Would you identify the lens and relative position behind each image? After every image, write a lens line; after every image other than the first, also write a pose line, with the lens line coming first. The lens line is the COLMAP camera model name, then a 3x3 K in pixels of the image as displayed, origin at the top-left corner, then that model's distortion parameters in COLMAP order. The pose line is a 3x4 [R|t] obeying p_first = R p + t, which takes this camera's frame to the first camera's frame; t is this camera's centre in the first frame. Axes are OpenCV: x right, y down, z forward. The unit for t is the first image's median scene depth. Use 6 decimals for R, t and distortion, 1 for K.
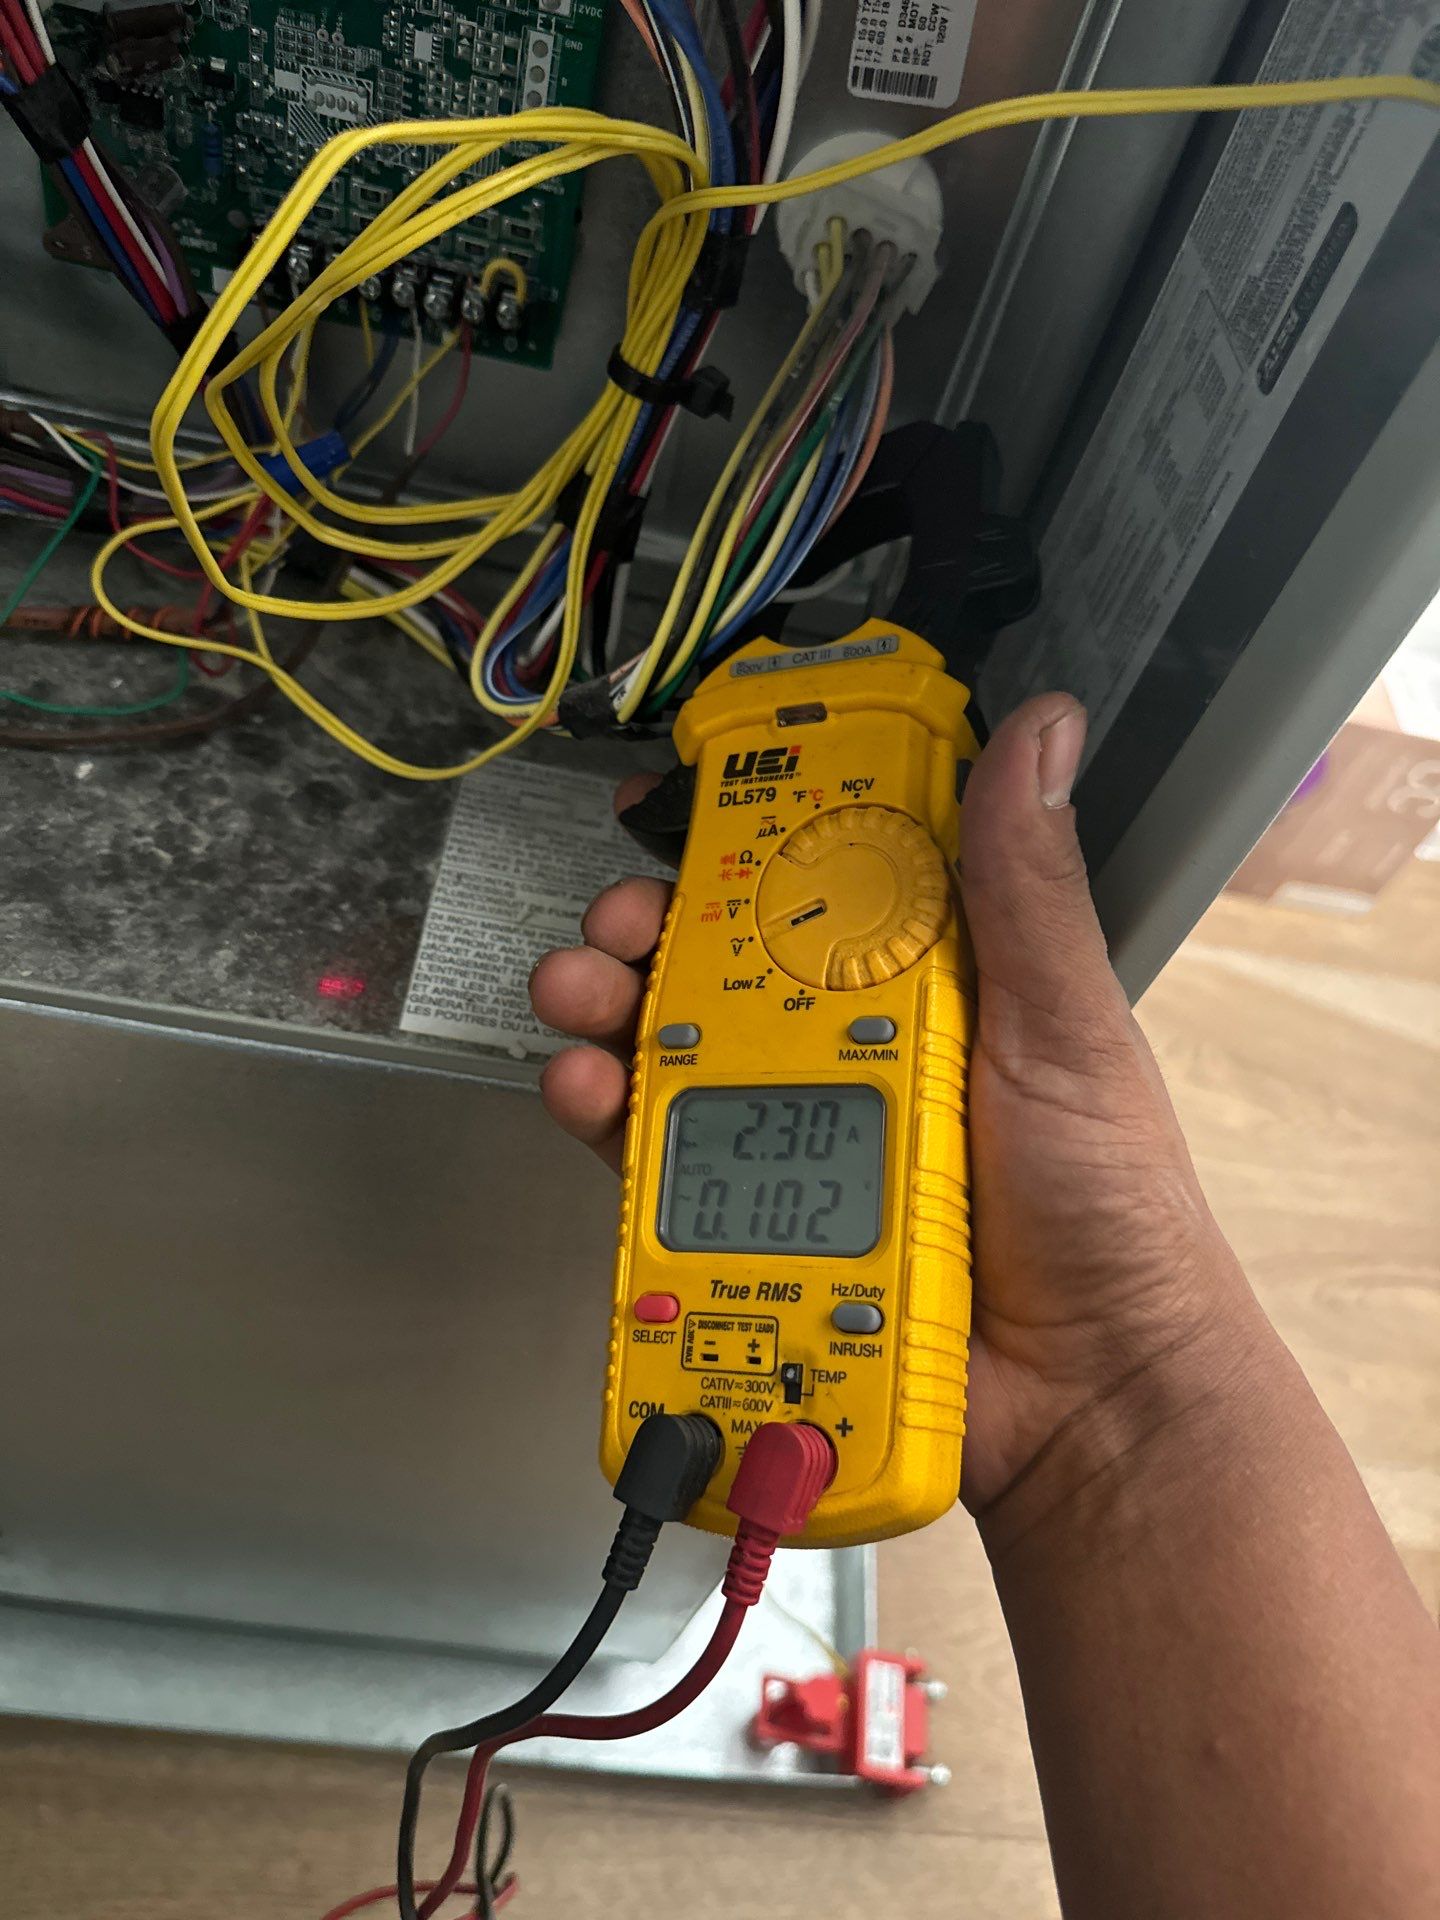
lens RADIAL K [[1416.3, 0, 720.0], [0, 1416.3, 960.0], [0, 0, 1]] dist [-0.002787, -0.006356]
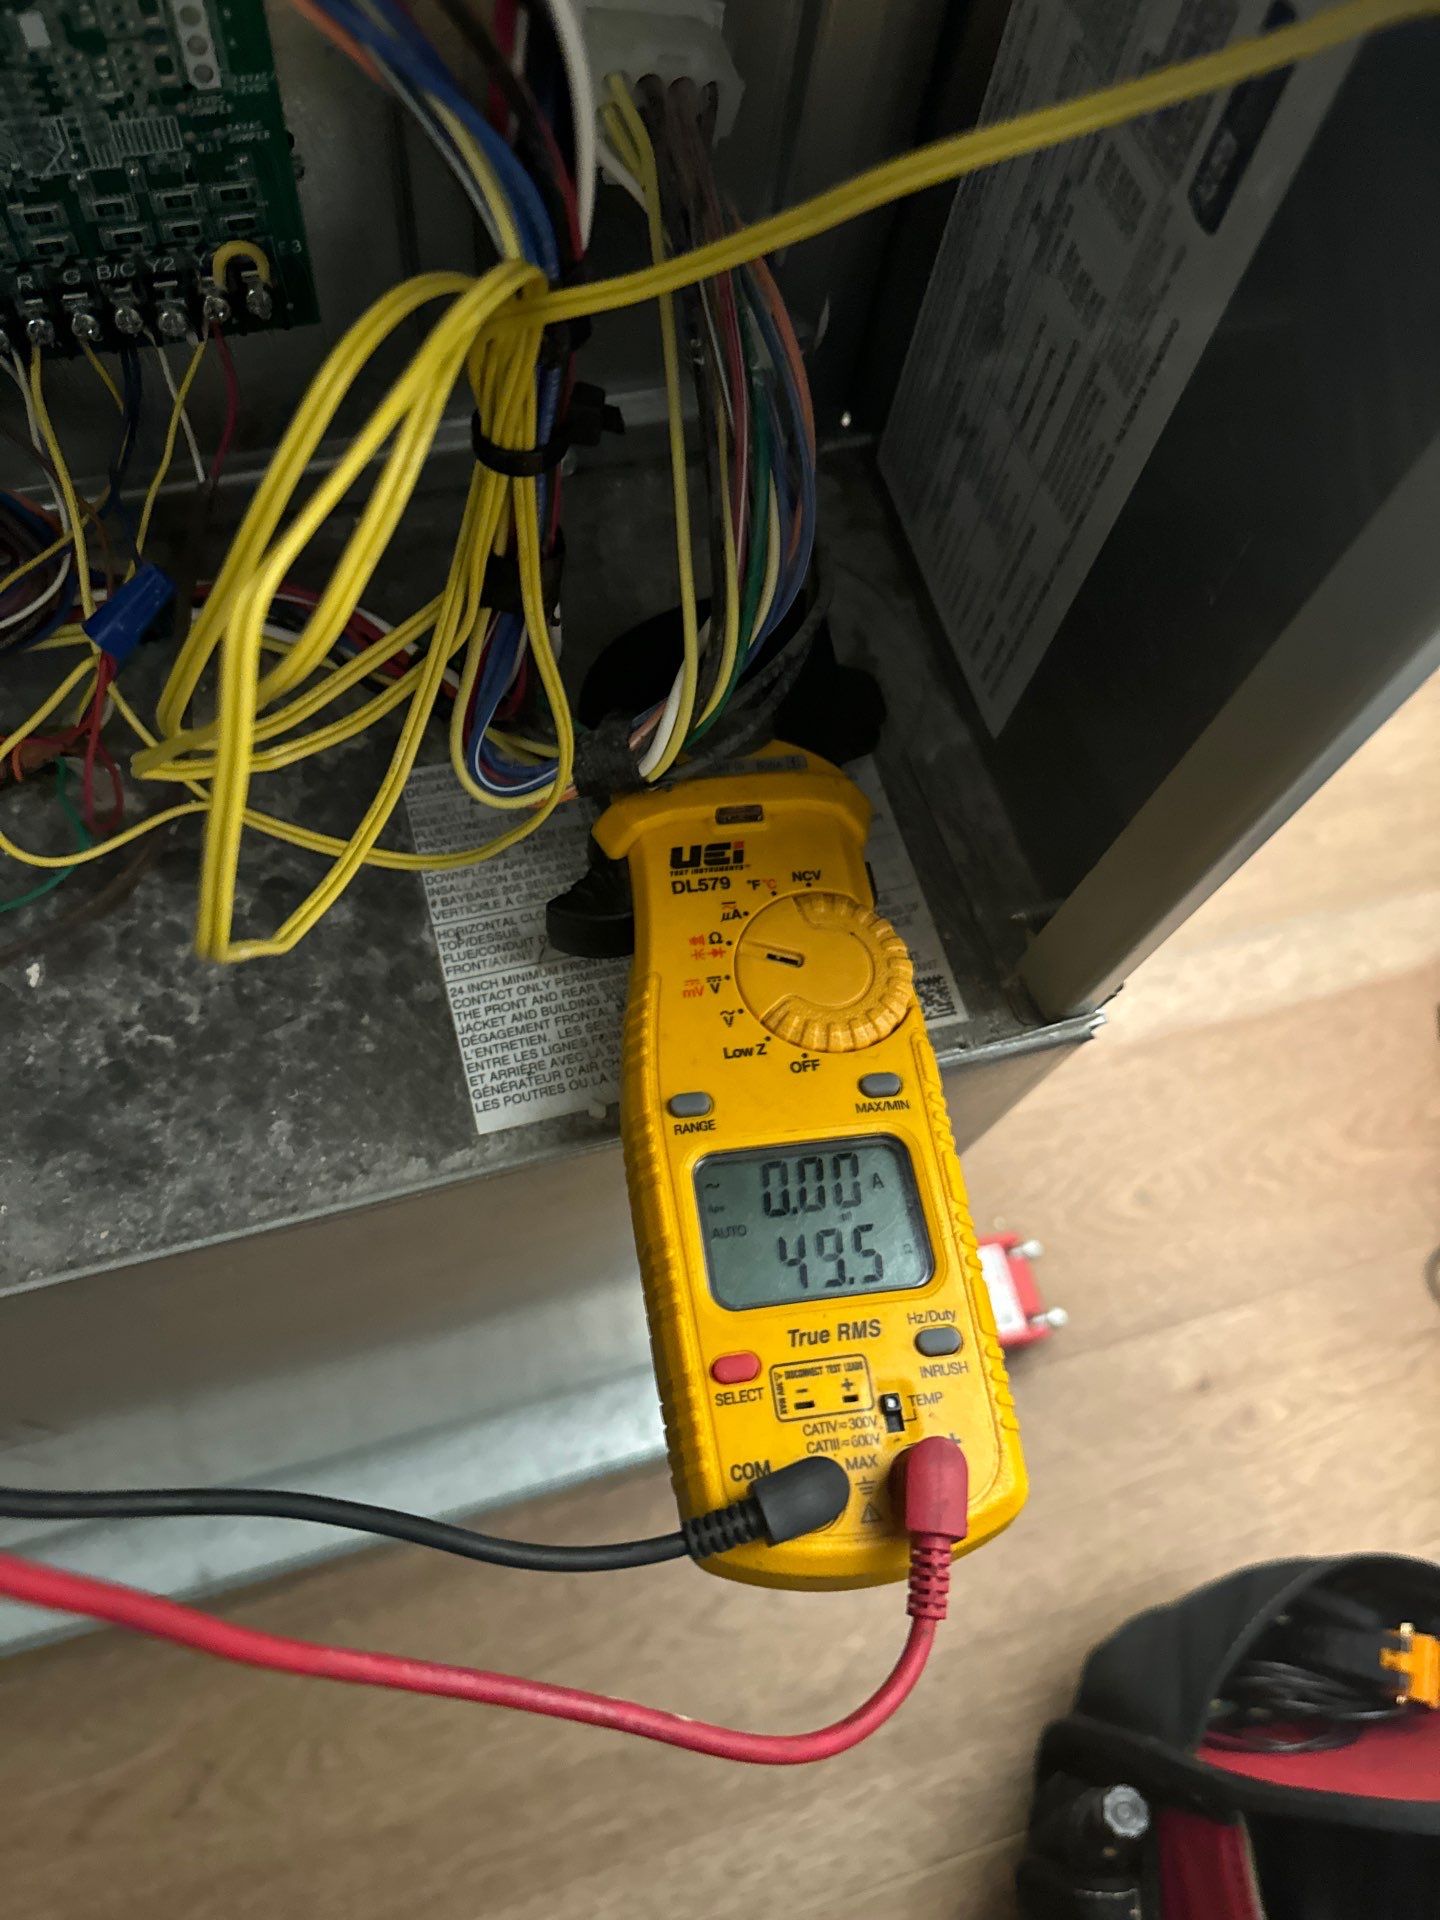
lens RADIAL K [[1416.3, 0, 720.0], [0, 1416.3, 960.0], [0, 0, 1]] dist [-0.002787, -0.006356]
pose [[0.942508, -0.333953, 0.012378, -0.037629], [0.310329, 0.888377, 0.338352, -0.326226], [-0.123990, -0.315058, 0.940938, 0.083798]]
